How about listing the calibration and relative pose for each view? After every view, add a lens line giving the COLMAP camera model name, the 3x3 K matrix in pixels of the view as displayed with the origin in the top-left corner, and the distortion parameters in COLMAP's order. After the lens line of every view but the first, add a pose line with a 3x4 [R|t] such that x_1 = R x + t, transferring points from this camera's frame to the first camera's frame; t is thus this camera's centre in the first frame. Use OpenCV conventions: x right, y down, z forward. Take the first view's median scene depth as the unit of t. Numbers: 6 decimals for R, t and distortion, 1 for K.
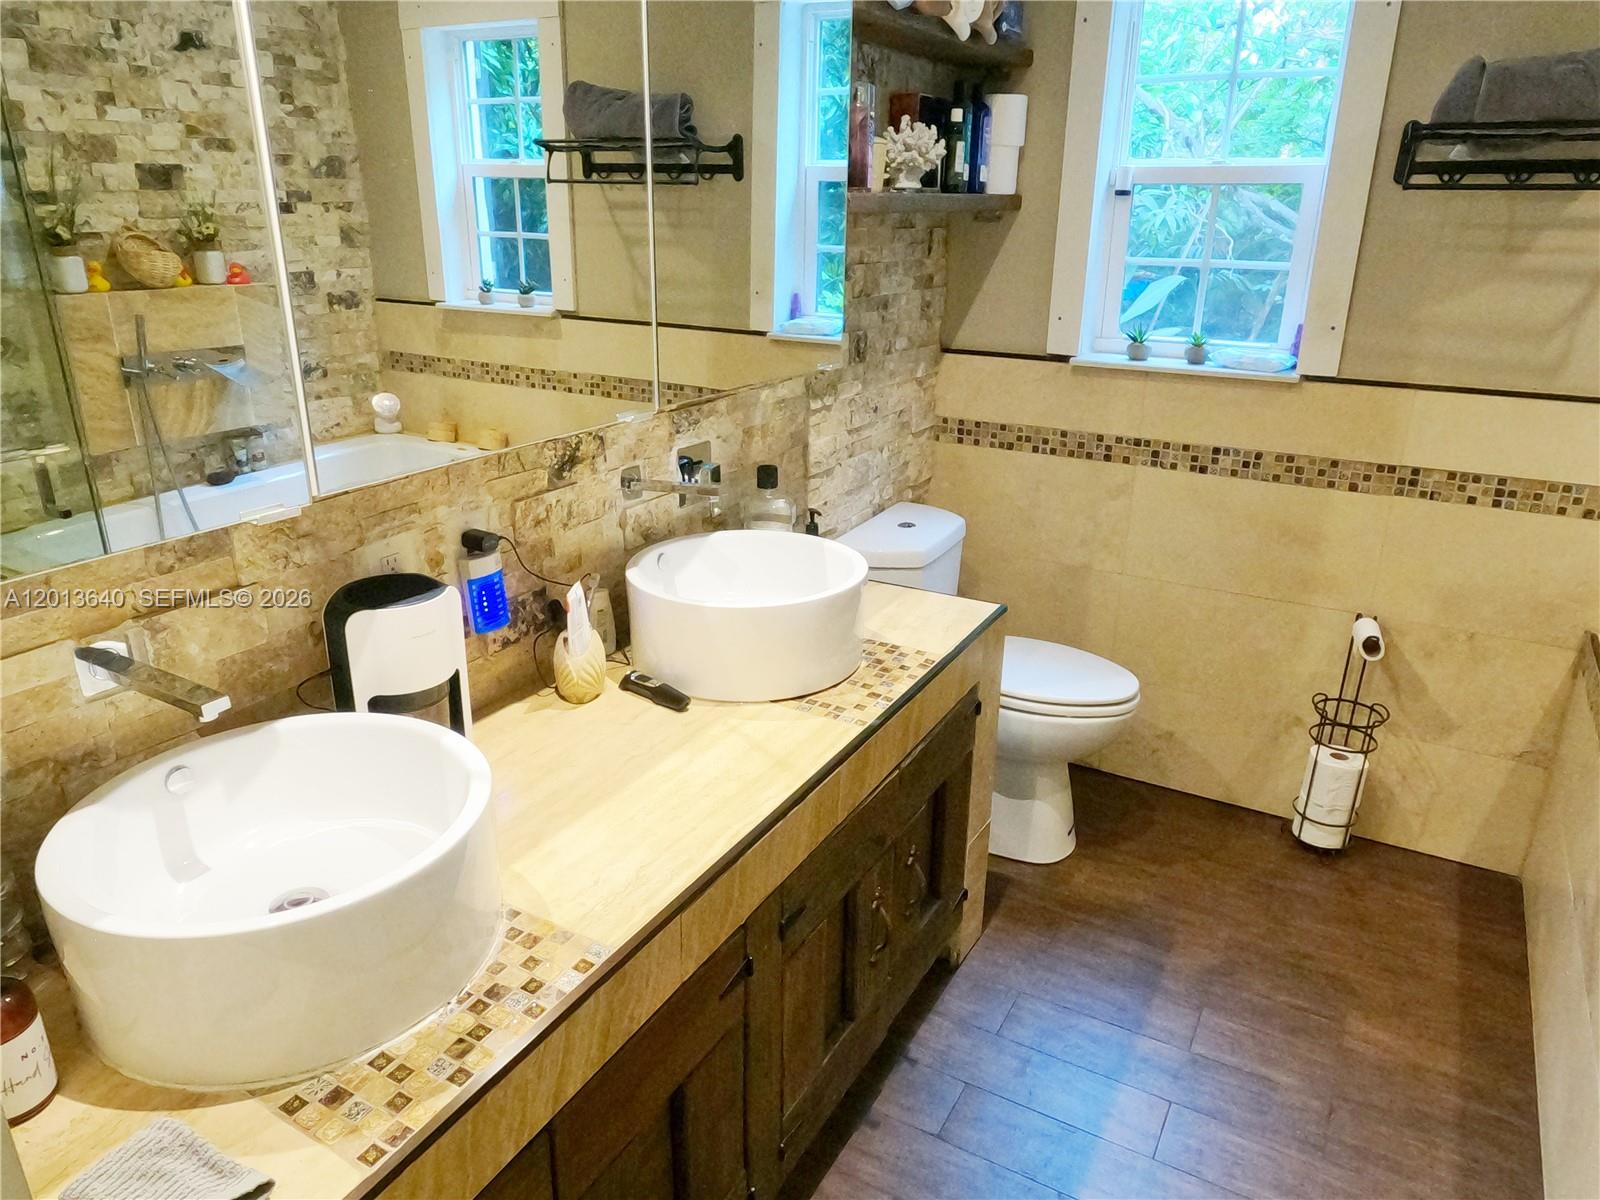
lens RADIAL K [[1090.0, 0, 799.7], [0, 1090.0, 603.3], [0, 0, 1]] dist [0.000940, -0.000258]
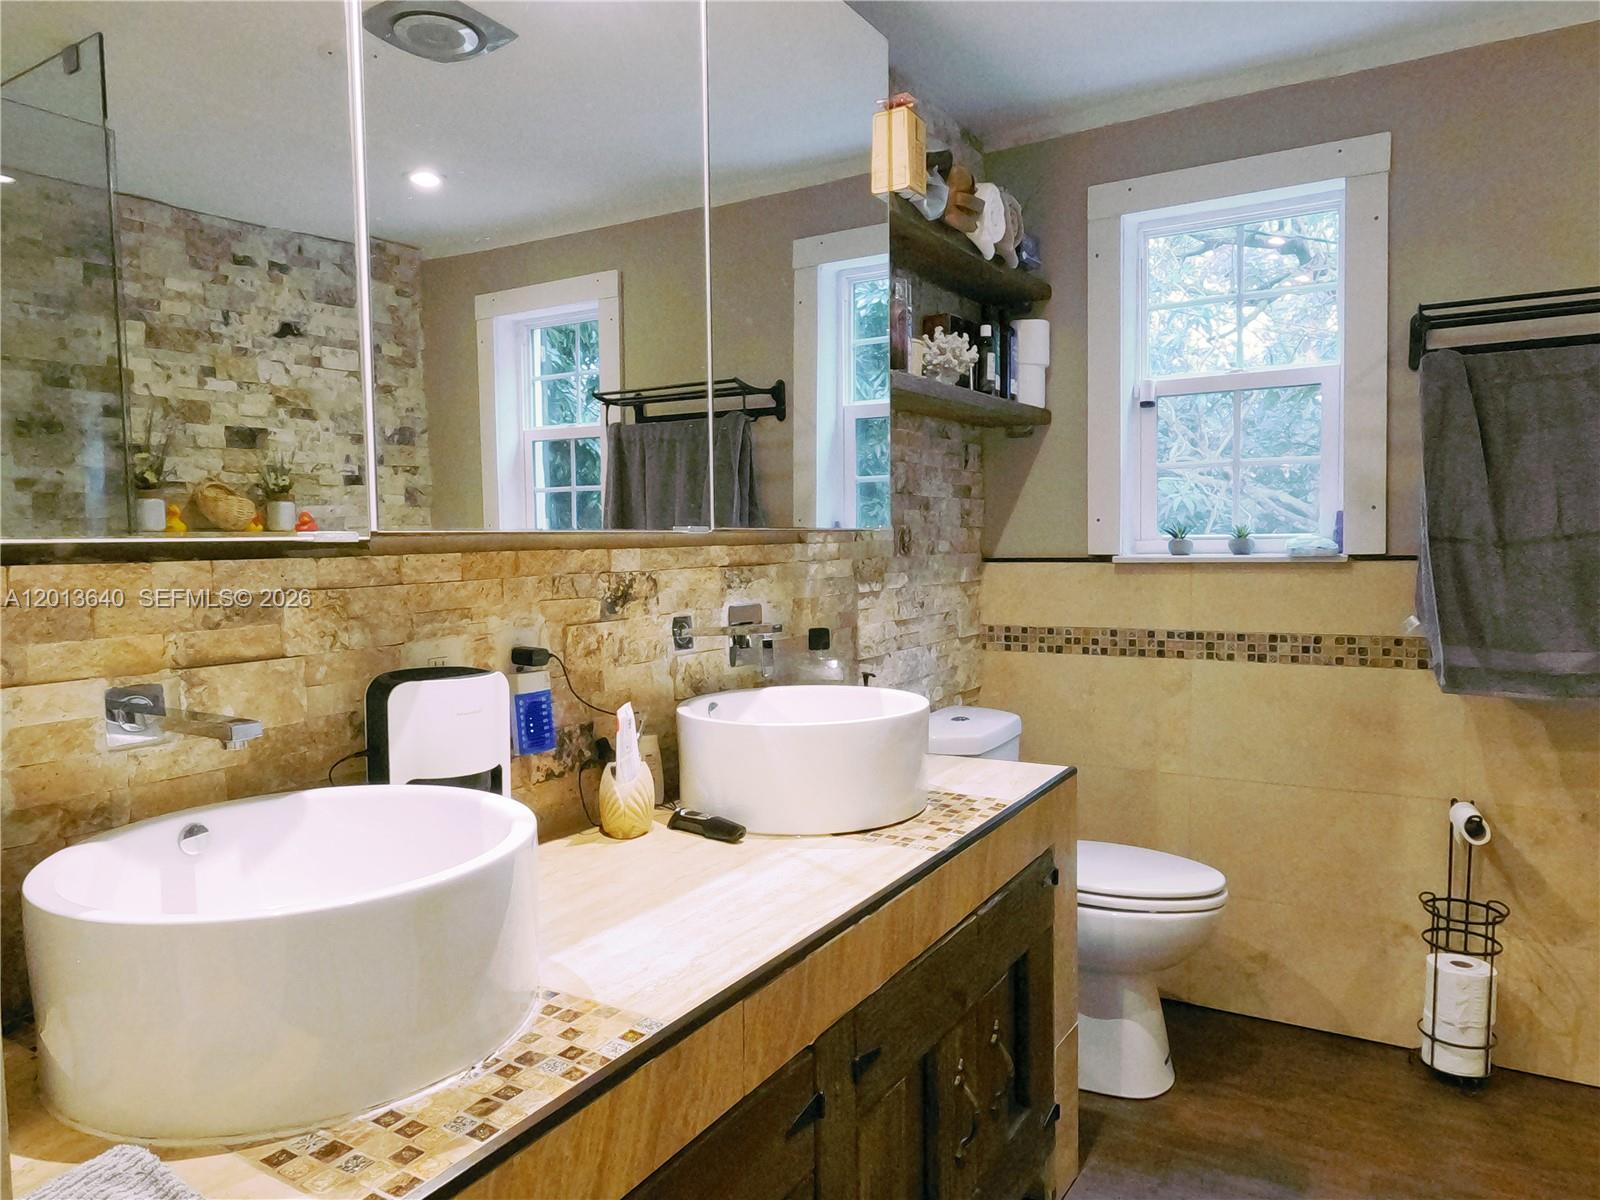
lens RADIAL K [[1090.0, 0, 799.6], [0, 1090.0, 598.8], [0, 0, 1]] dist [0.000940, -0.000258]
pose [[0.999327, -0.024617, -0.027193, -0.016745], [0.015466, 0.955009, -0.296172, 0.119725], [0.033260, 0.295552, 0.954747, 0.043282]]
